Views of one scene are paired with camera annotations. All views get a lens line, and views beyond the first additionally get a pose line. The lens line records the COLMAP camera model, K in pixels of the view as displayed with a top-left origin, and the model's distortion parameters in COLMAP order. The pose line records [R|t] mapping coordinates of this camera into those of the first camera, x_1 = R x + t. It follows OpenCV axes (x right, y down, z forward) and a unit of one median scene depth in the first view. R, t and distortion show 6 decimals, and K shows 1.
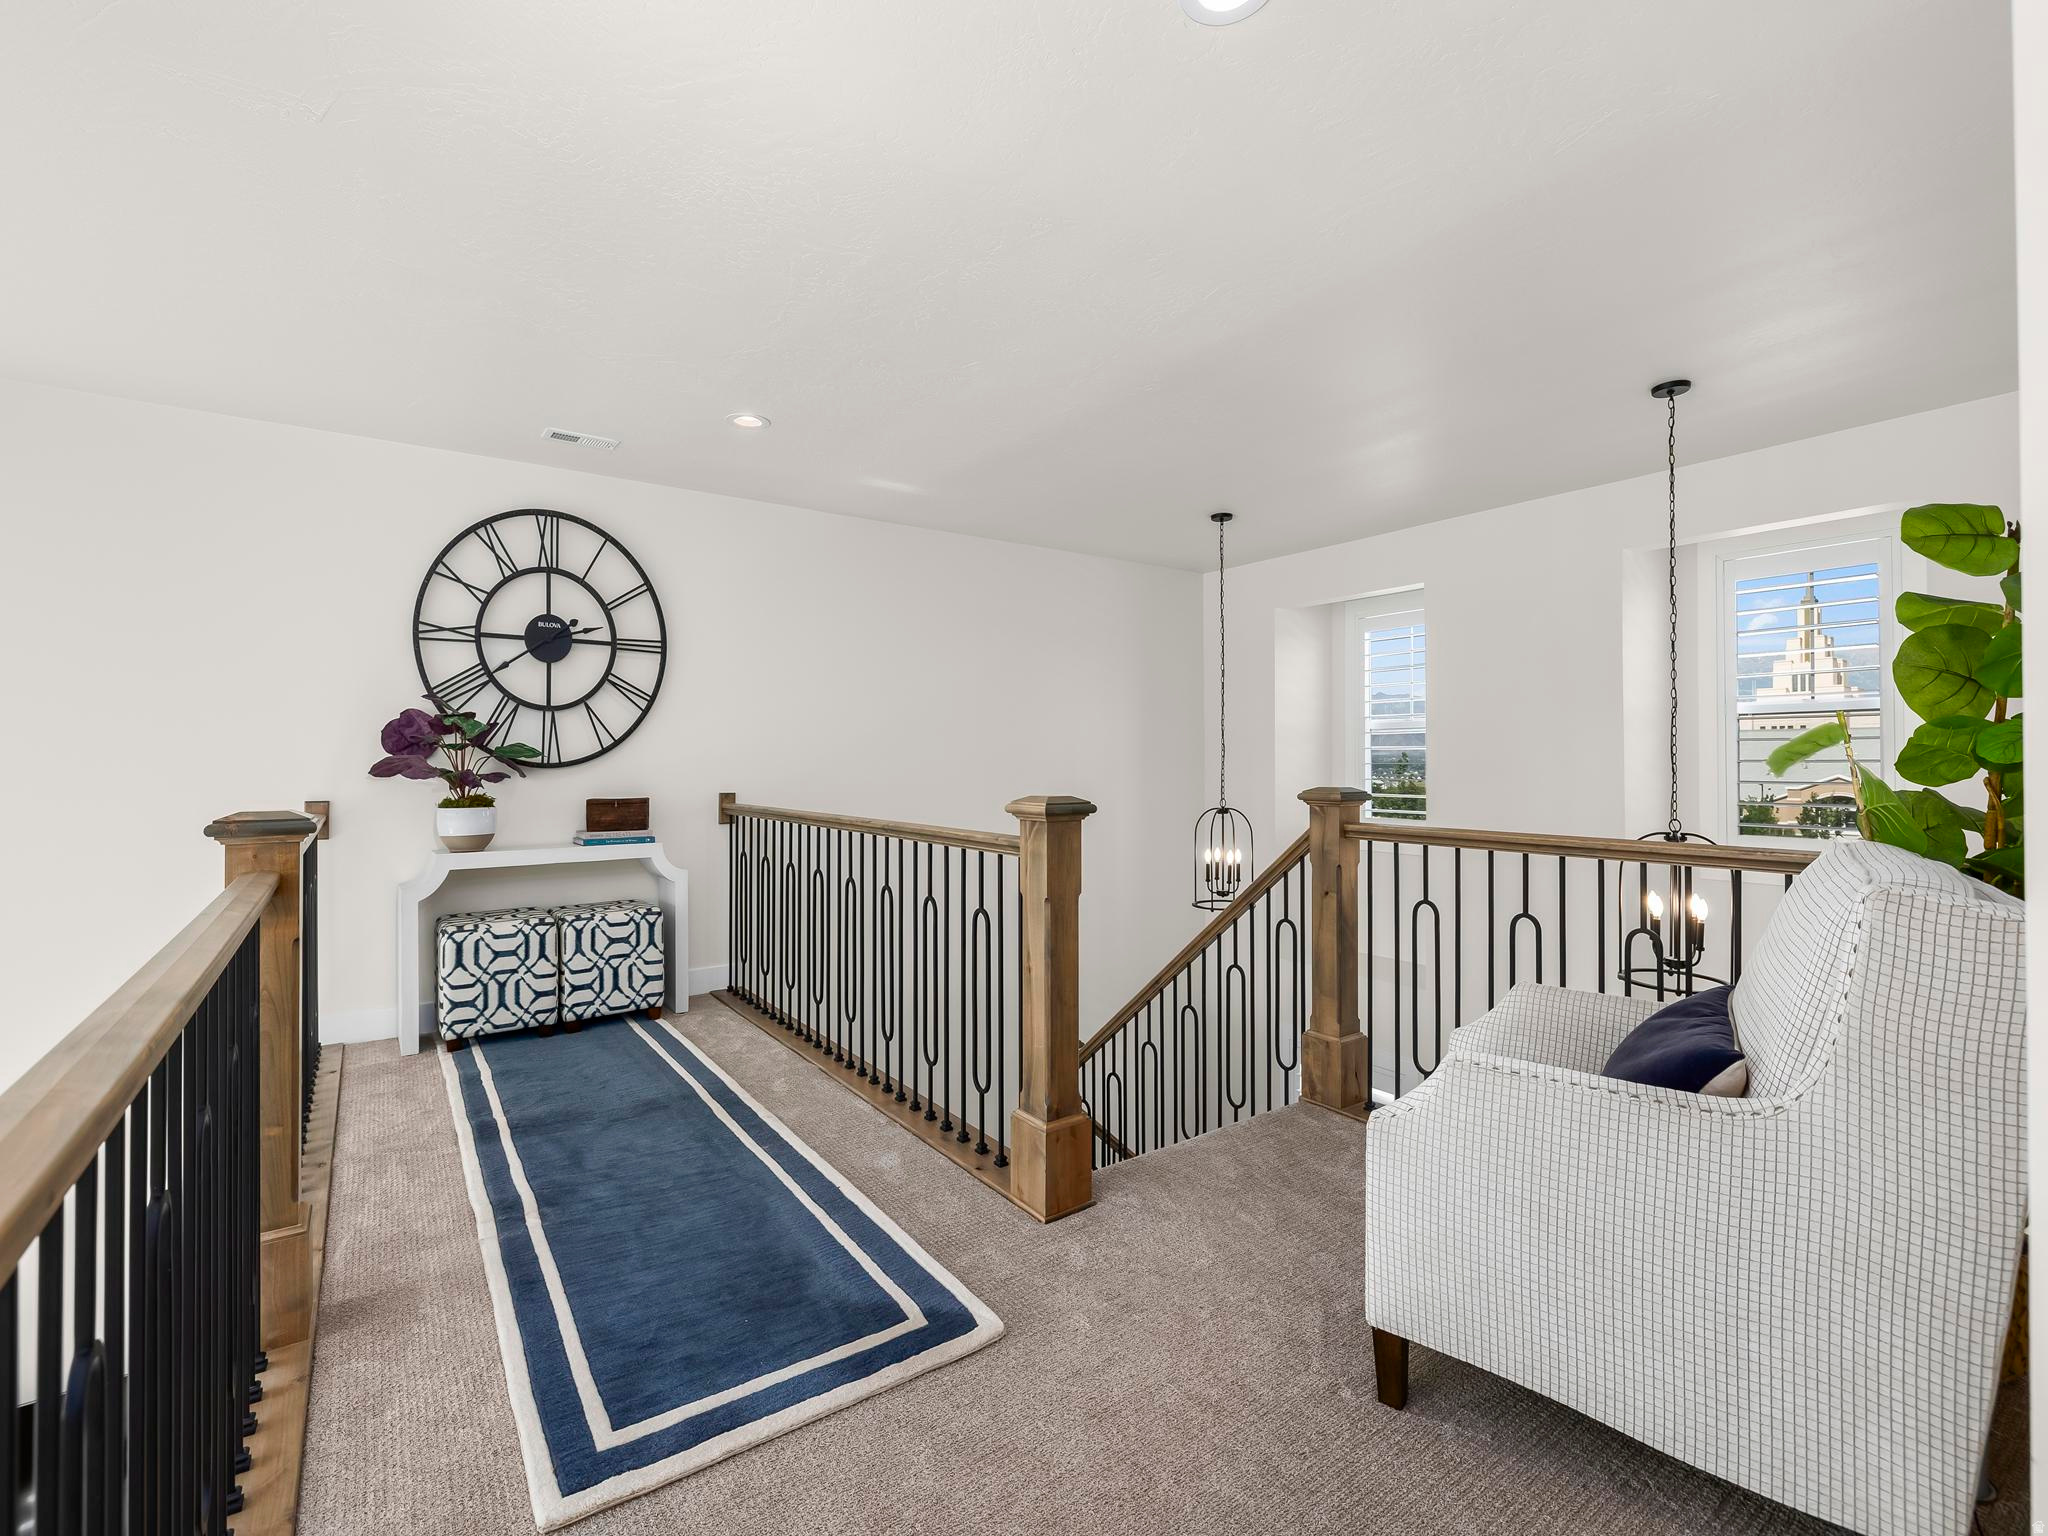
lens RADIAL K [[926.3, 0, 1016.1], [0, 926.3, 760.6], [0, 0, 1]] dist [-0.001981, -0.000070]
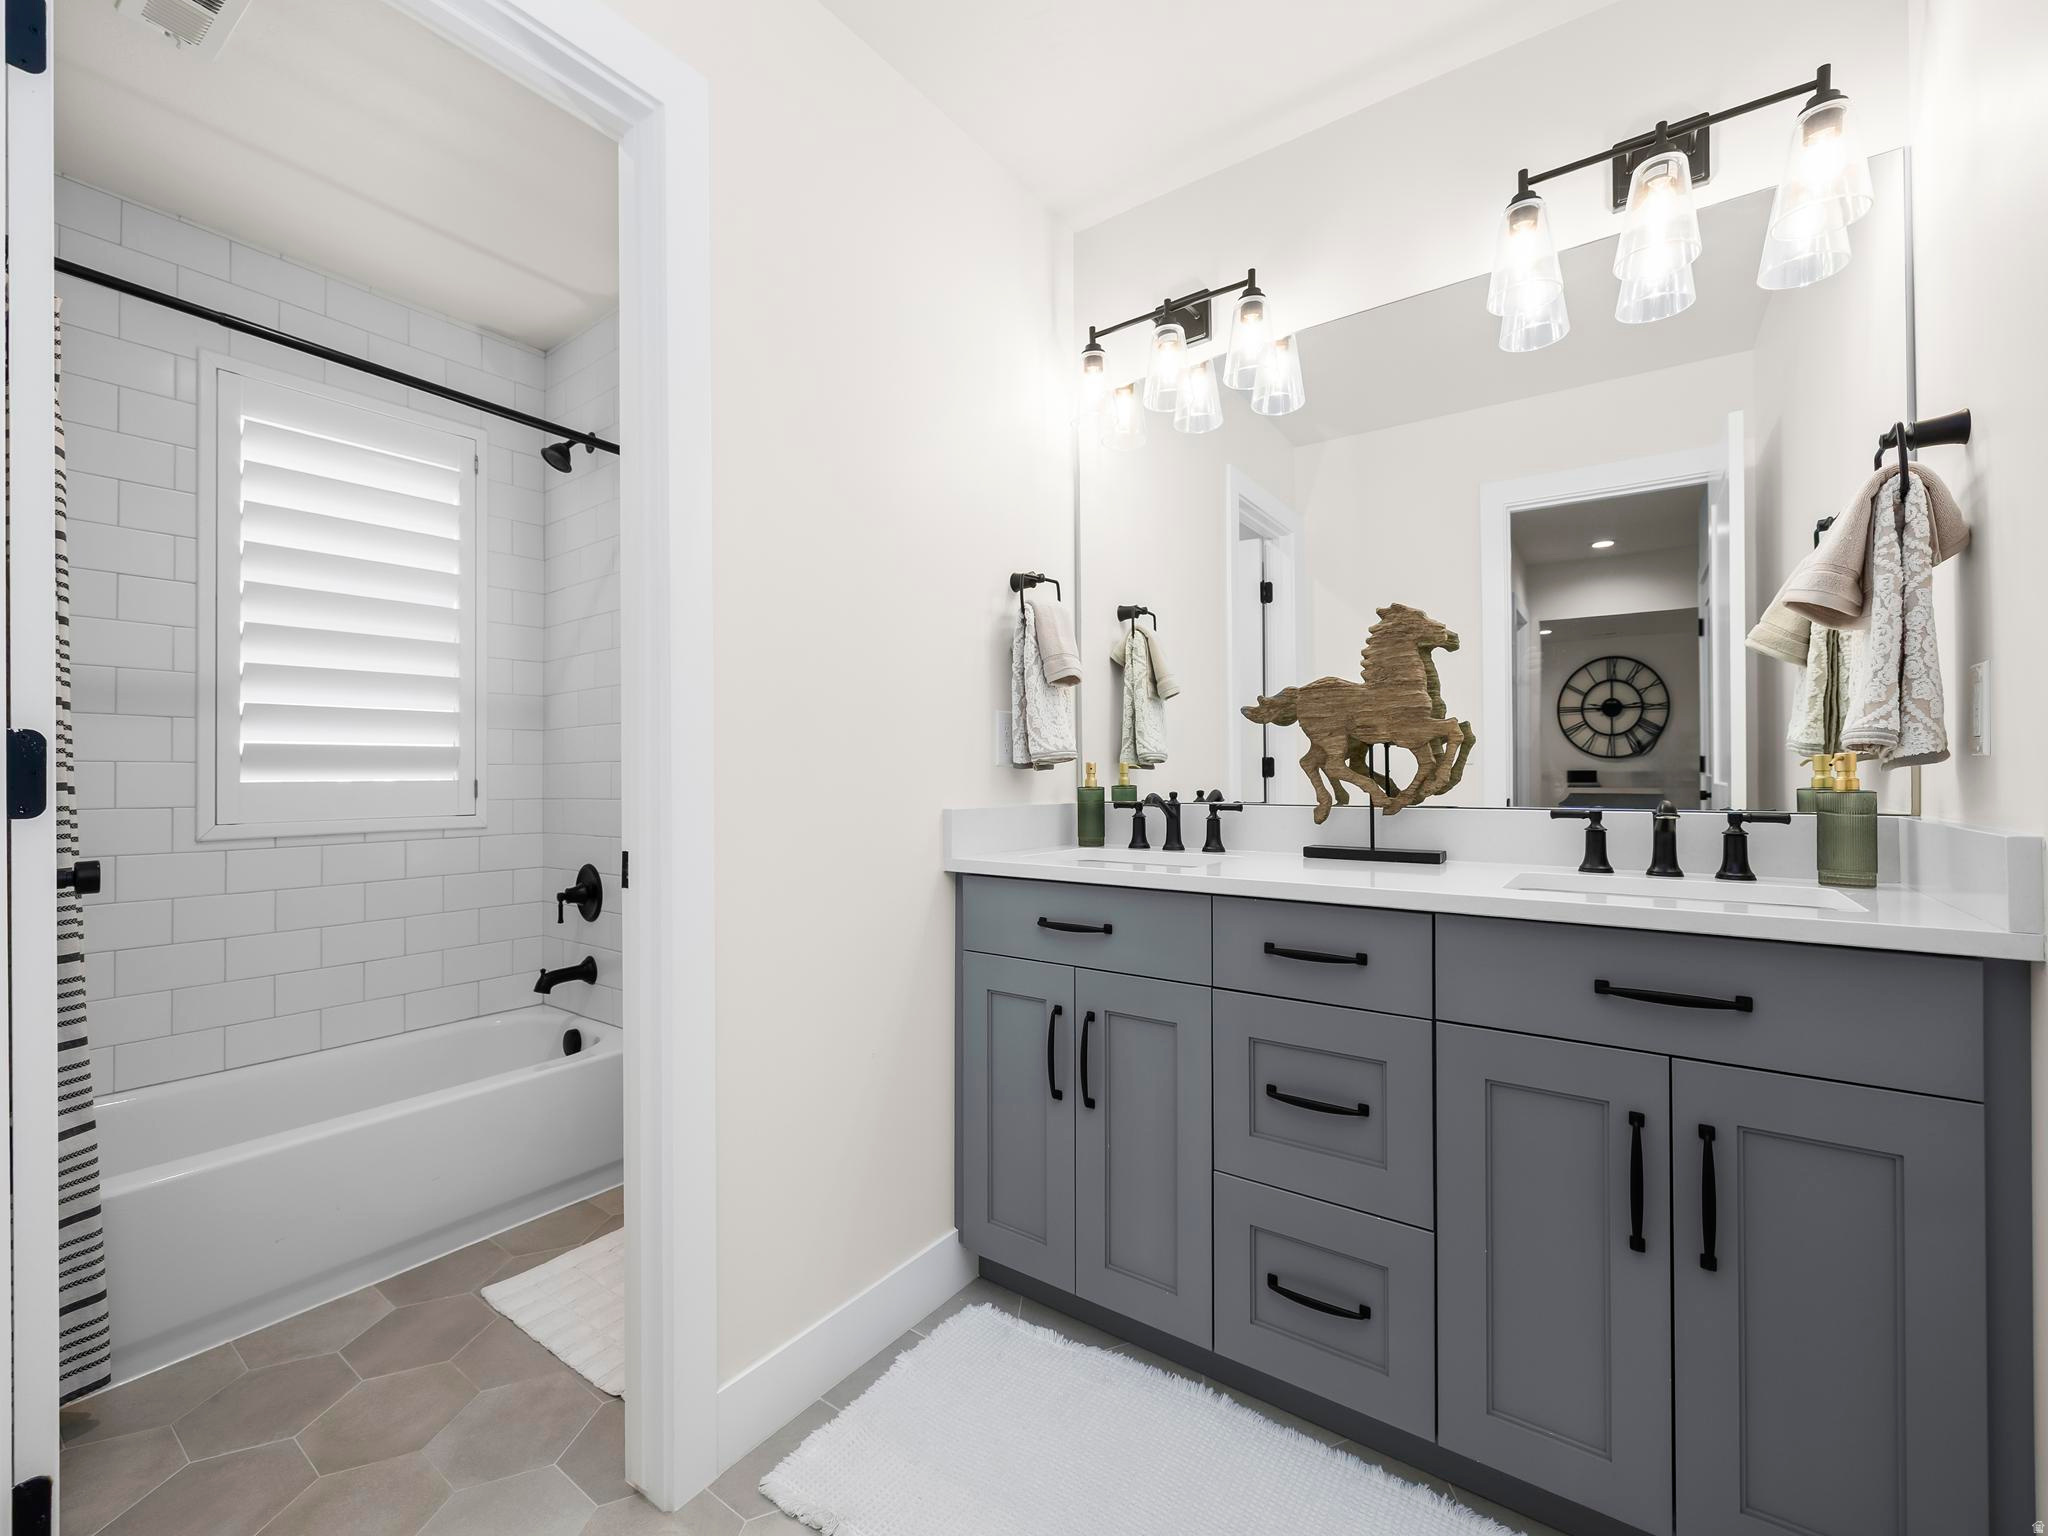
lens RADIAL K [[855.1, 0, 1027.4], [0, 855.1, 770.9], [0, 0, 1]] dist [0.000551, 0.000031]
pose [[0.332068, 0.006159, -0.943235, 1.149295], [0.004868, 0.999954, 0.008243, 0.011584], [0.943243, -0.007329, 0.332022, -1.254679]]
